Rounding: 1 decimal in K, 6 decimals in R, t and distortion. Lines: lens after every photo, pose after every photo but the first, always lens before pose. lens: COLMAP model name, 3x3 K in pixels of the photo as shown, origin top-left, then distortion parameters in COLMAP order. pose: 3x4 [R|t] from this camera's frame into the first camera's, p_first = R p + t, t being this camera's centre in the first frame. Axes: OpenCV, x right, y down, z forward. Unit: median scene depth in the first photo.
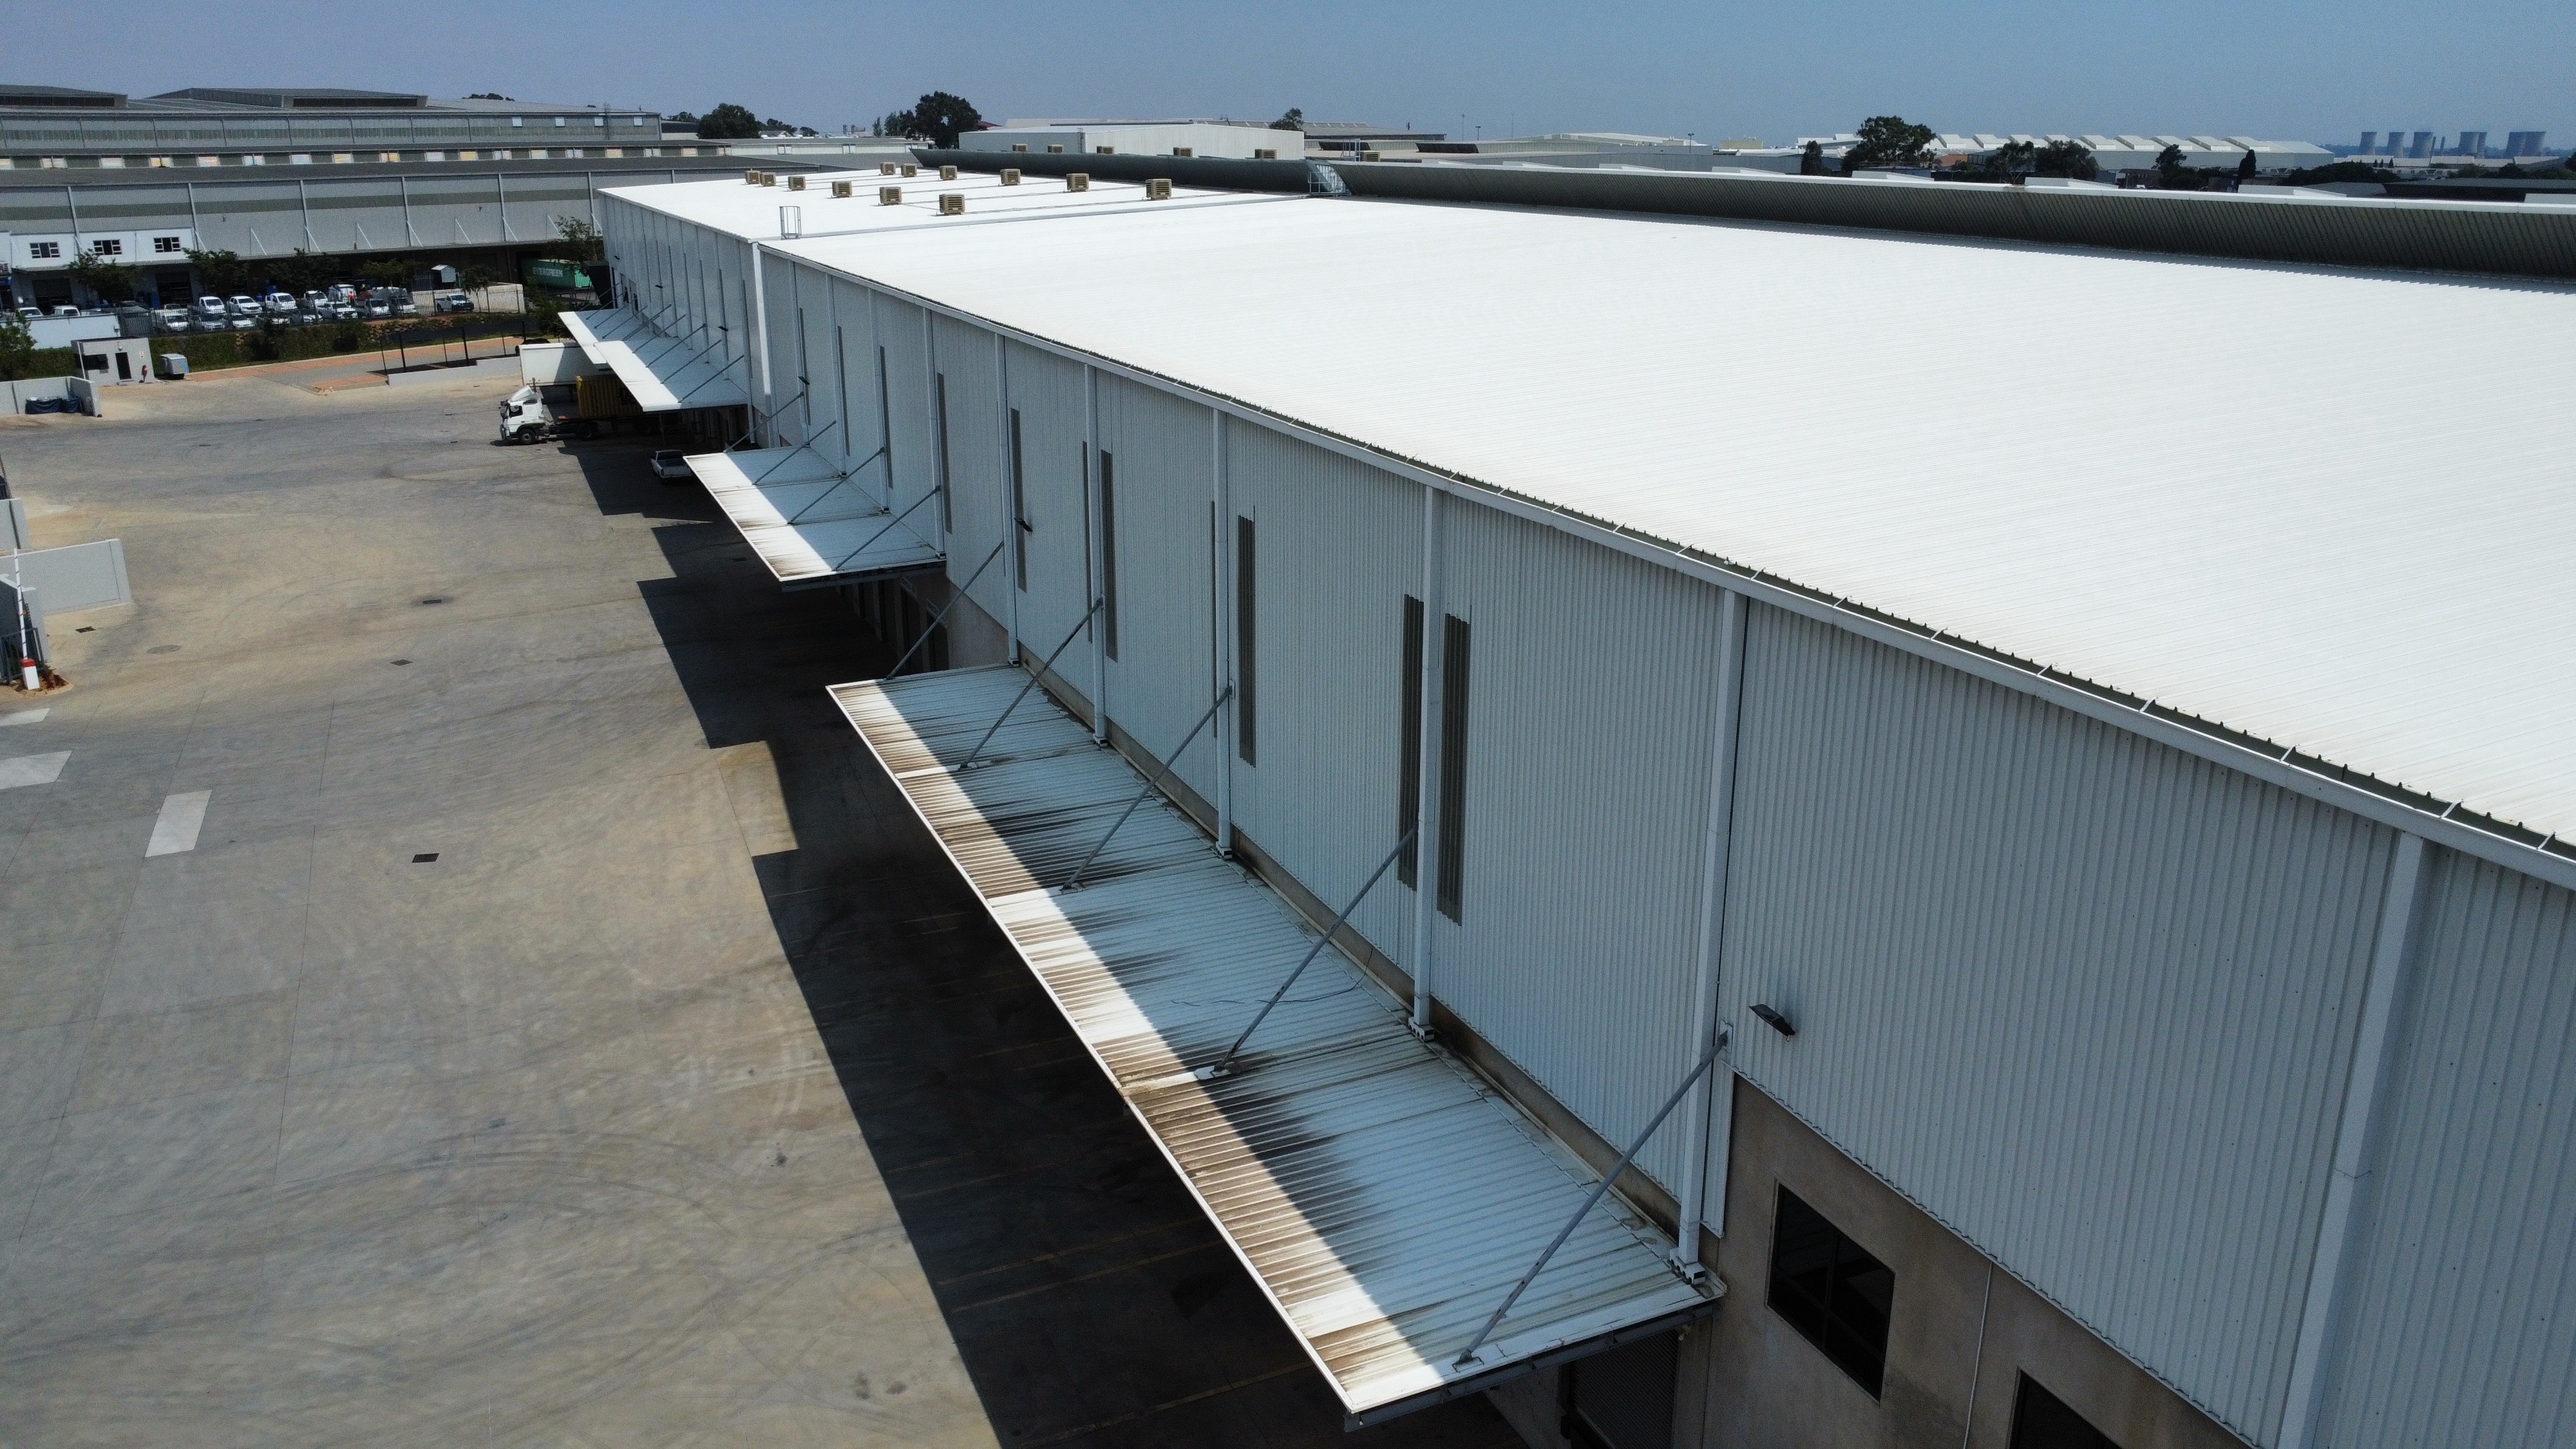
lens RADIAL K [[1868.8, 0, 1281.6], [0, 1868.8, 714.4], [0, 0, 1]] dist [-0.024075, -0.012175]
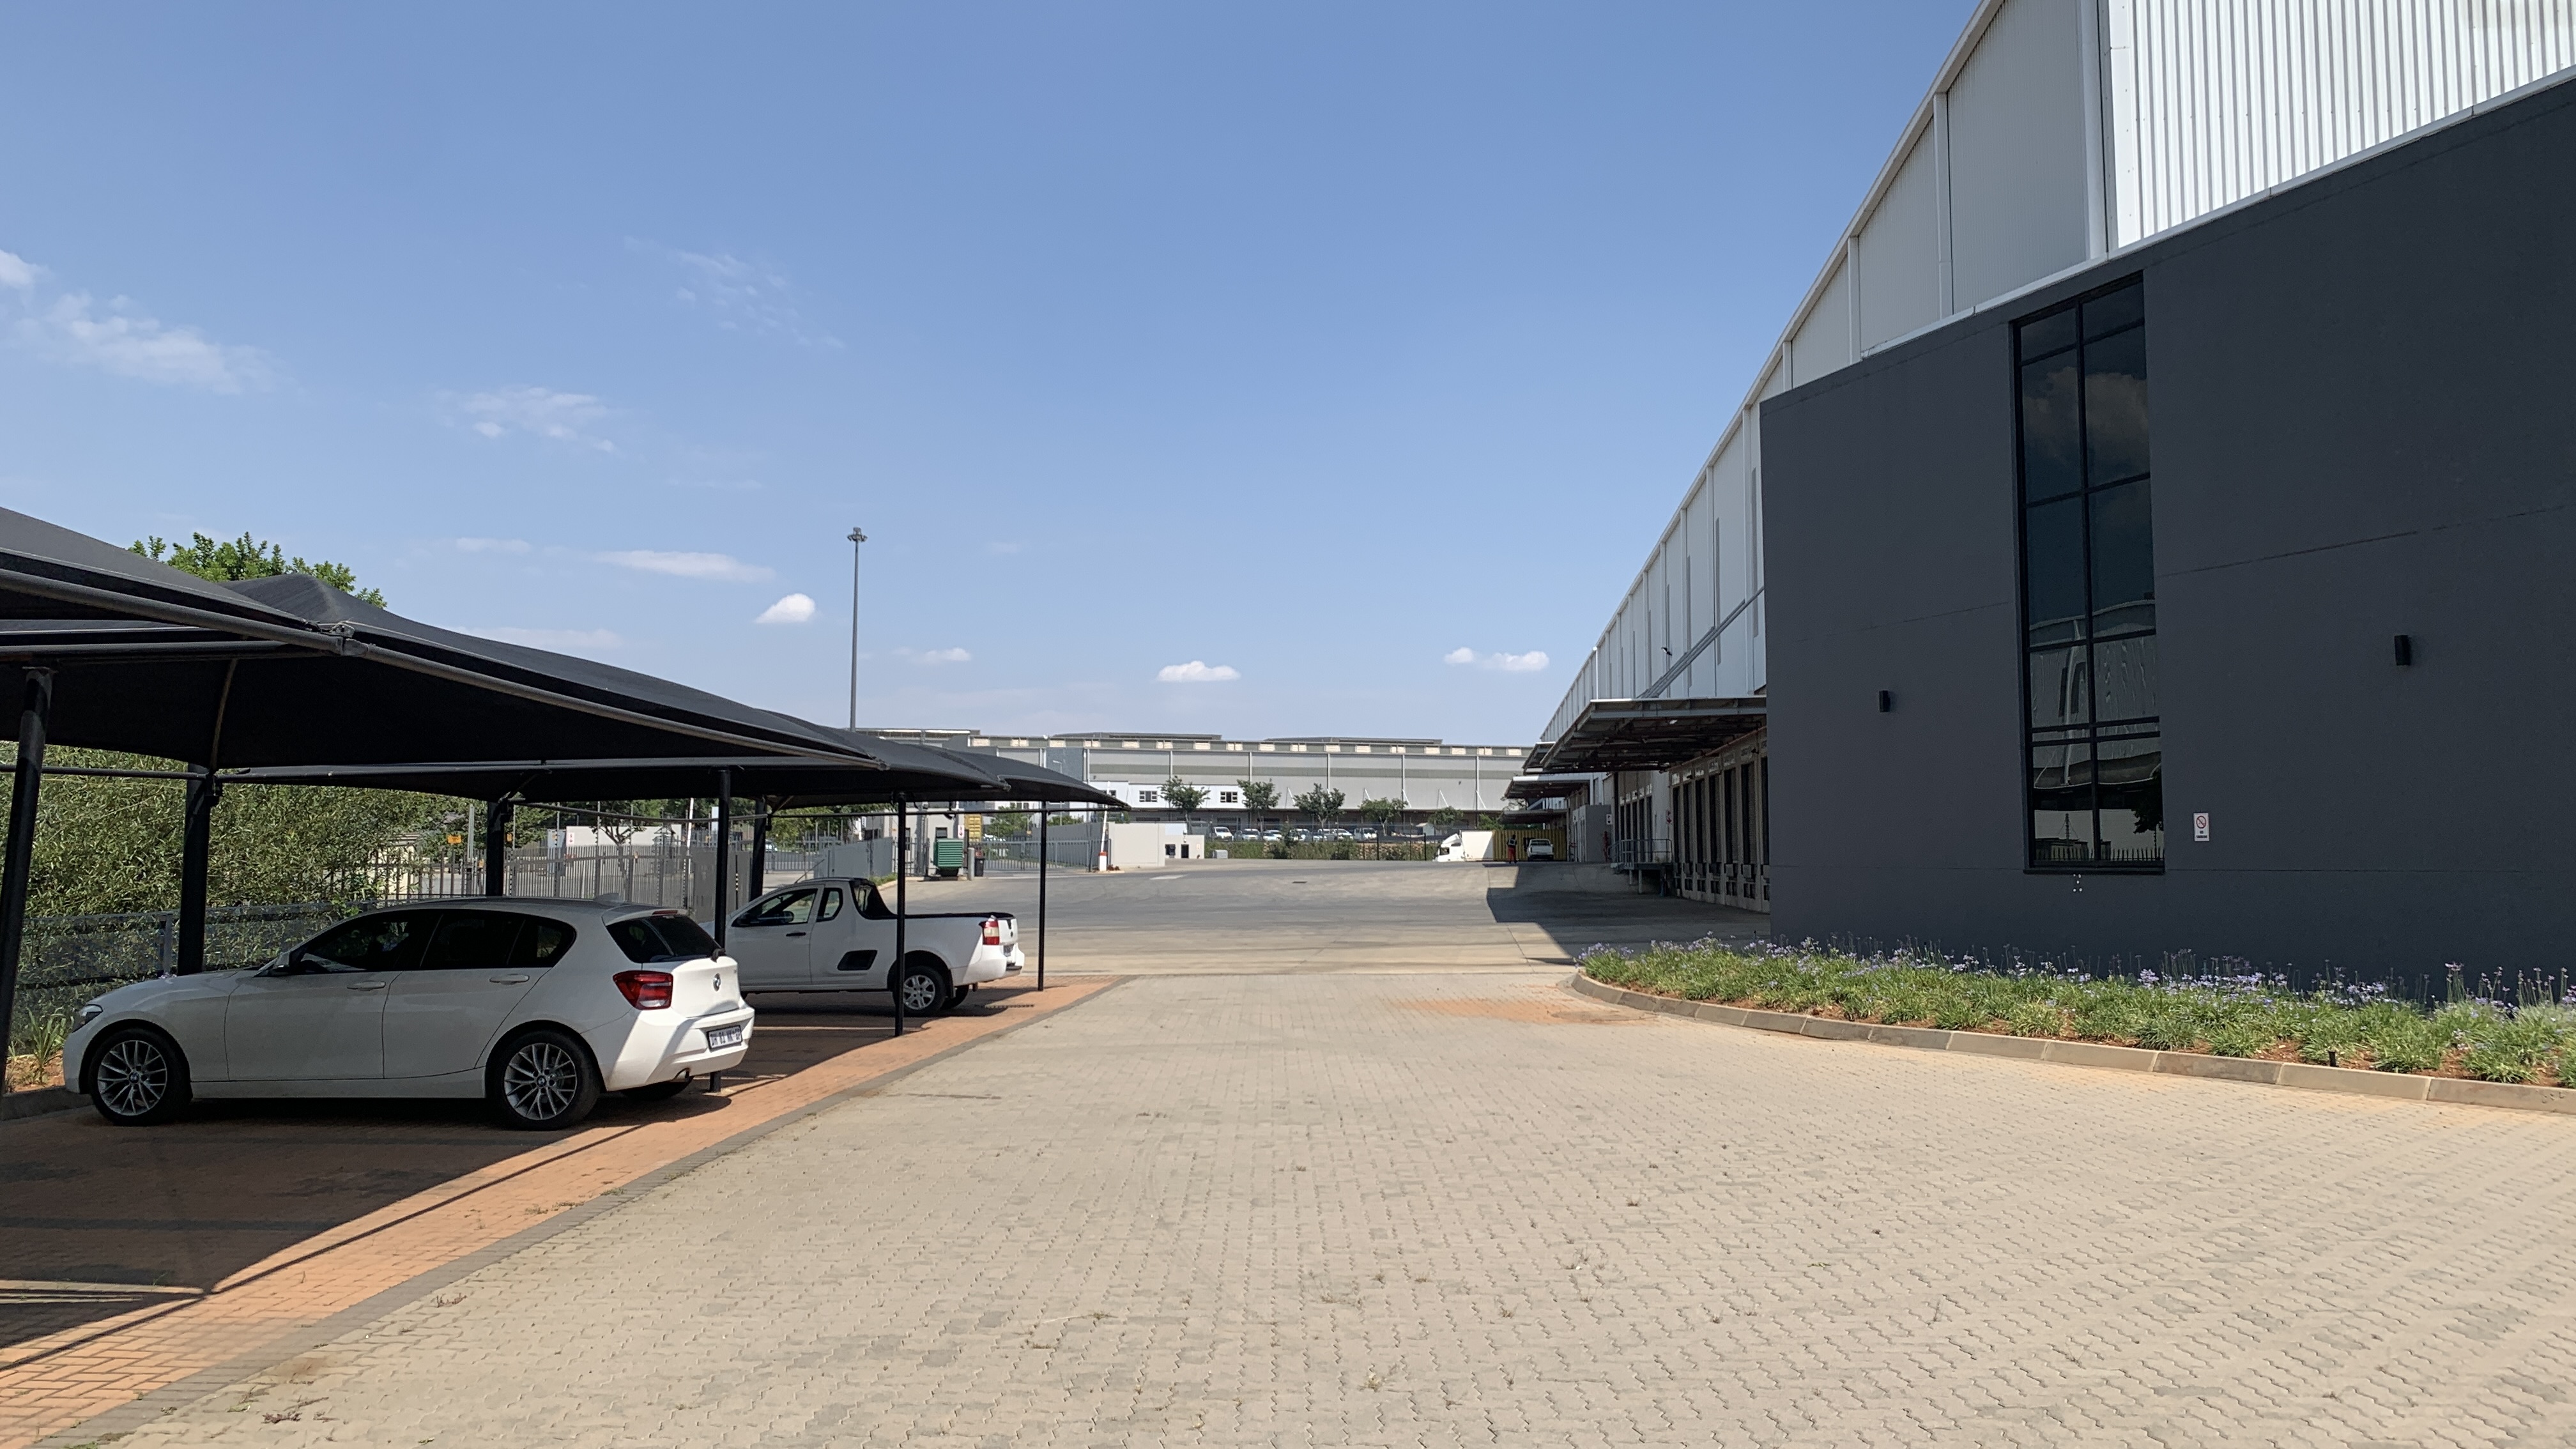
lens RADIAL K [[1958.6, 0, 1280.7], [0, 1958.6, 714.7], [0, 0, 1]] dist [0.042451, -0.056943]
pose [[0.873972, -0.034353, -0.484761, 0.397838], [-0.146838, 0.932209, -0.330794, 0.575904], [0.463262, 0.360286, 0.809680, -0.487601]]
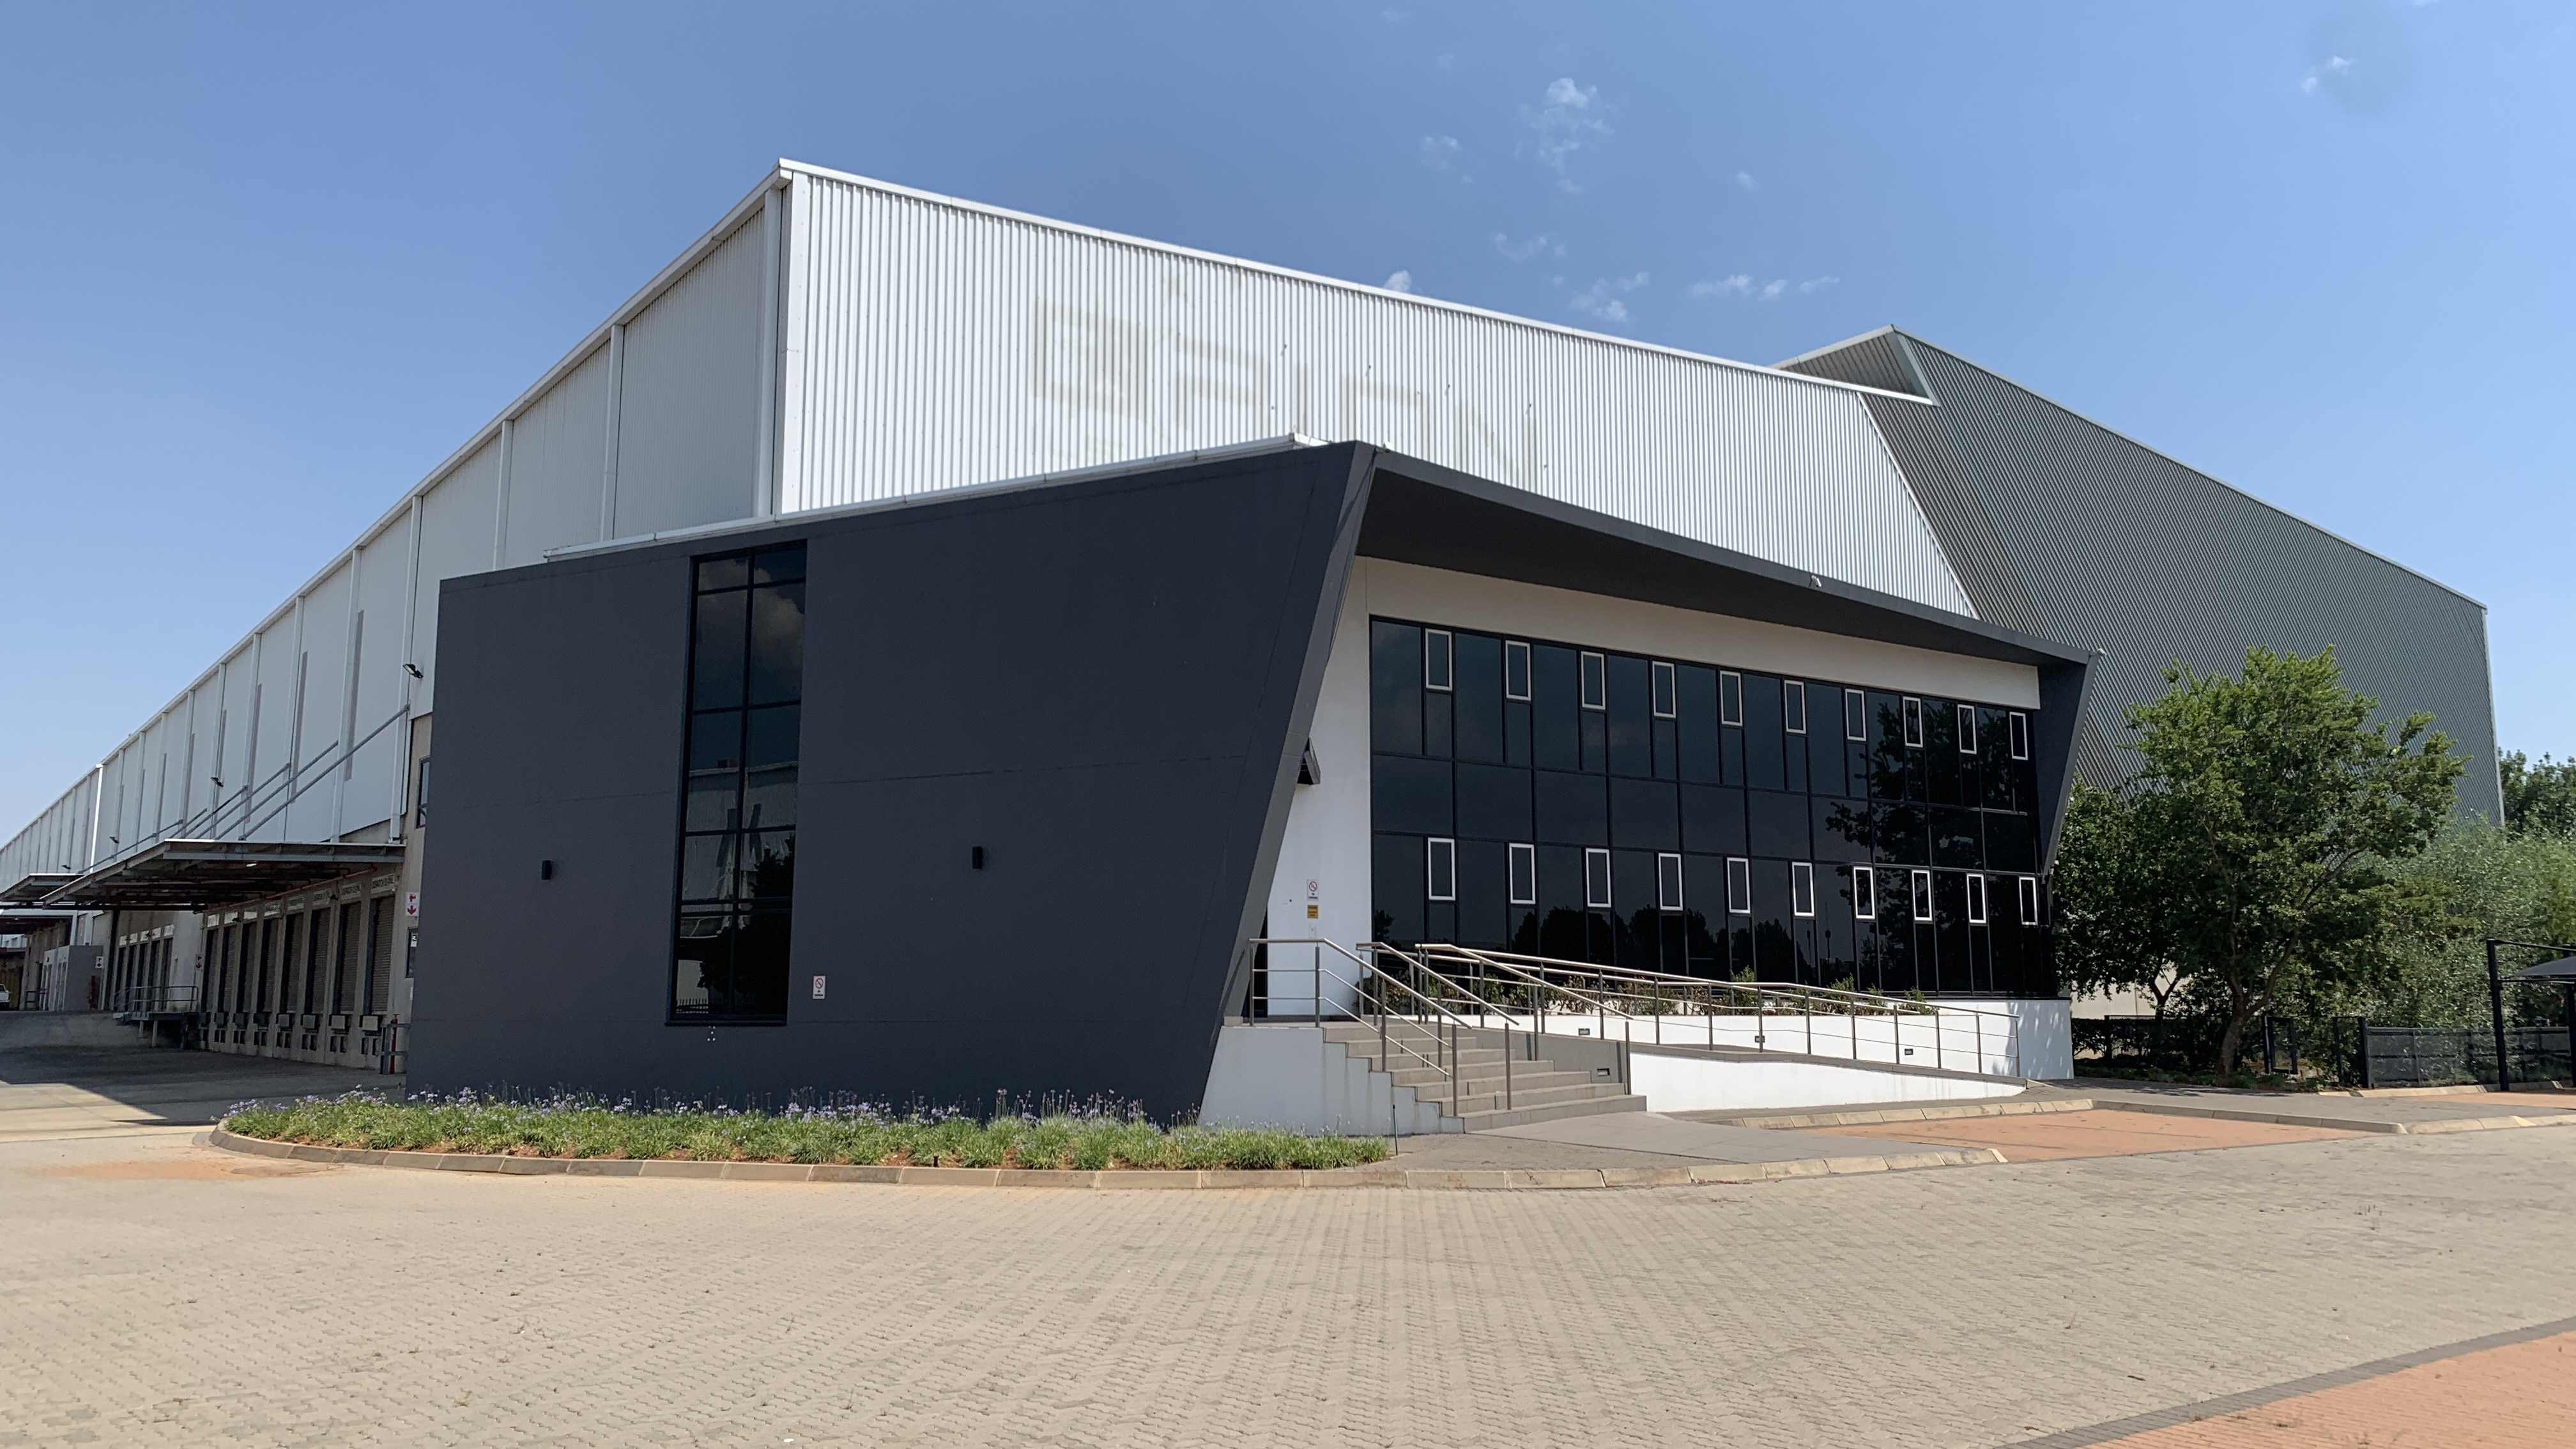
lens RADIAL K [[1970.8, 0, 1313.4], [0, 1970.8, 695.2], [0, 0, 1]] dist [0.031045, -0.039983]
pose [[0.974509, 0.035784, 0.221476, 0.370140], [0.066115, 0.897550, -0.435928, 0.603021], [-0.214385, 0.439459, 0.872304, -0.584171]]
